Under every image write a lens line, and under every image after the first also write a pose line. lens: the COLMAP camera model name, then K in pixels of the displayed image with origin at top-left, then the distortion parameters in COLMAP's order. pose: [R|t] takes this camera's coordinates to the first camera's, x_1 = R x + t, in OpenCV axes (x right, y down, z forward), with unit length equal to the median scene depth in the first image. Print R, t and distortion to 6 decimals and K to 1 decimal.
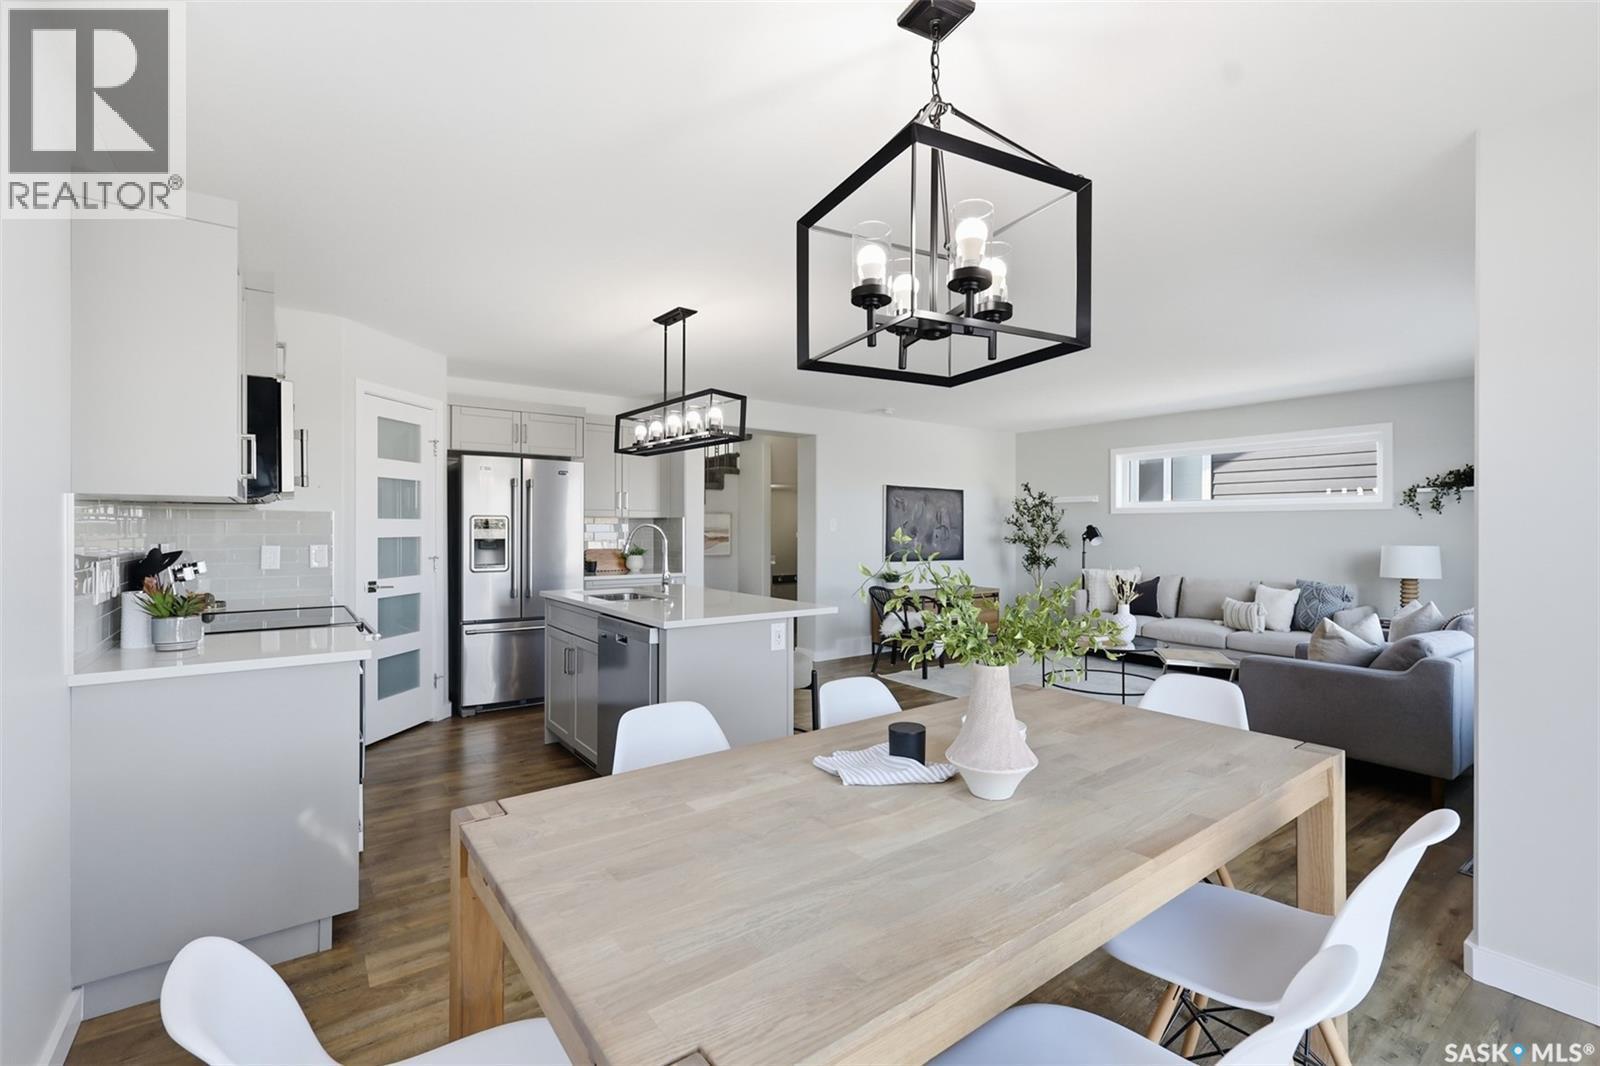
lens RADIAL K [[704.7, 0, 808.5], [0, 704.7, 528.2], [0, 0, 1]] dist [0.008286, -0.001362]
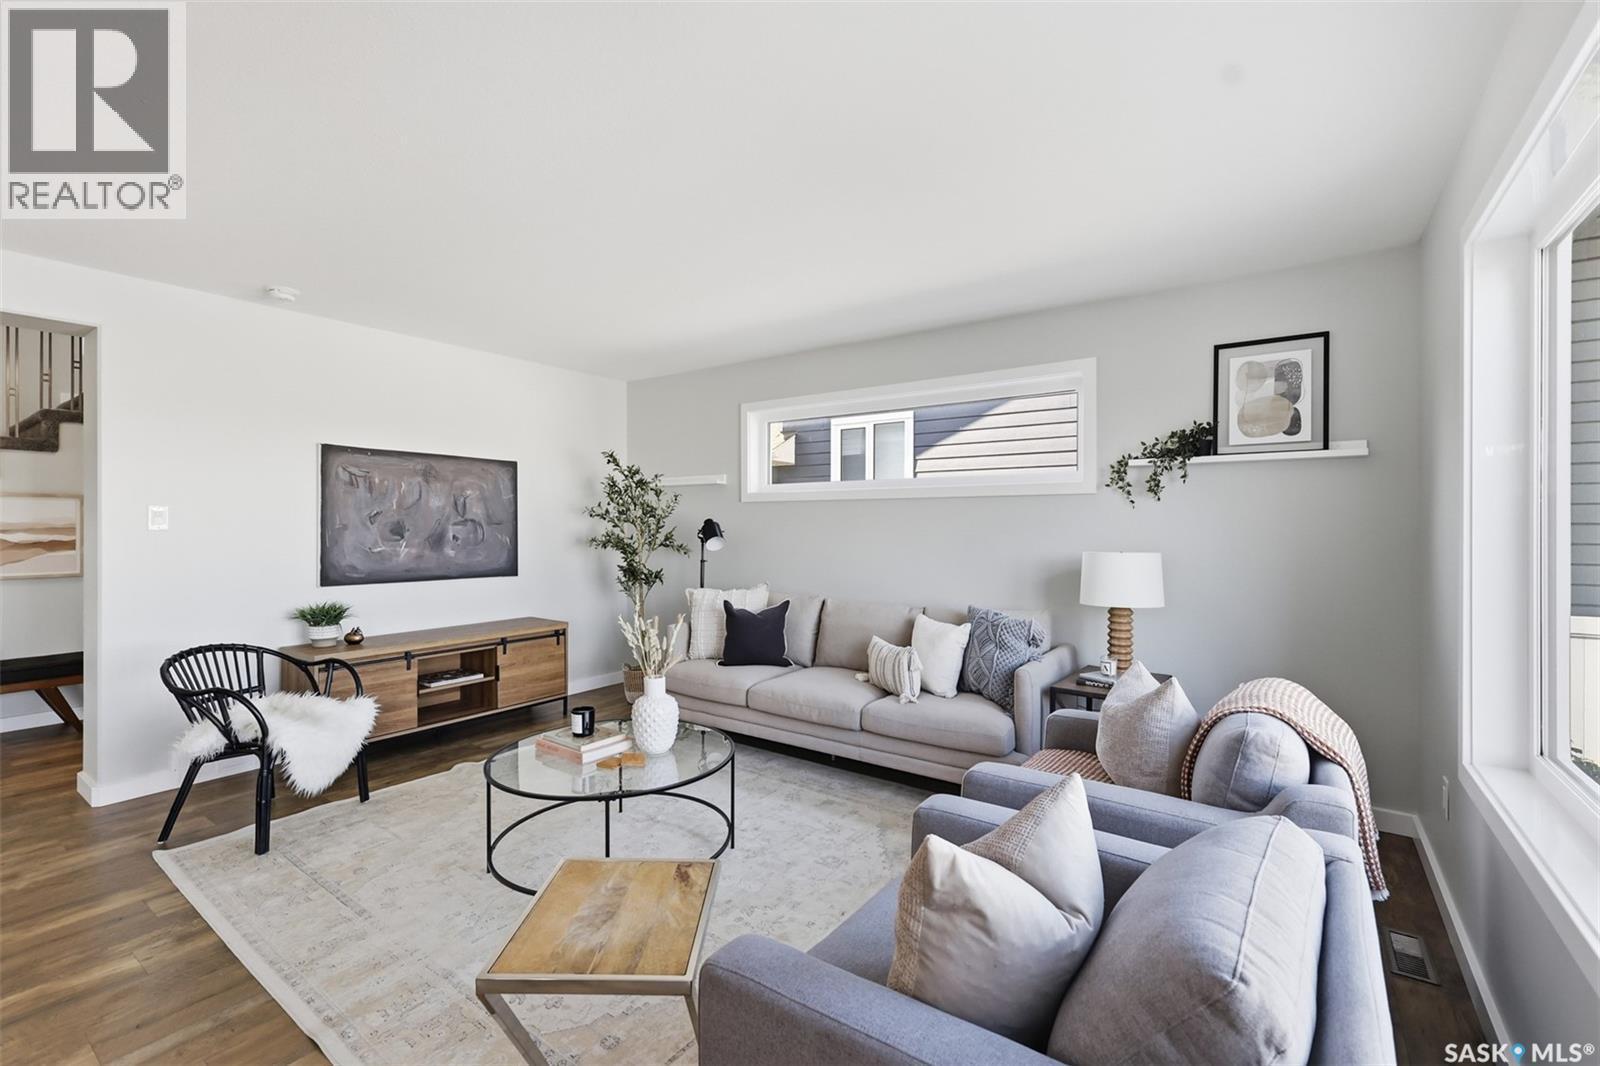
lens RADIAL K [[682.1, 0, 815.2], [0, 682.1, 532.8], [0, 0, 1]] dist [-0.008633, 0.000021]
pose [[0.950668, -0.005146, 0.310166, 0.388423], [0.000981, 0.999907, 0.013583, 0.000084], [-0.310207, -0.012609, 0.950585, 0.488422]]
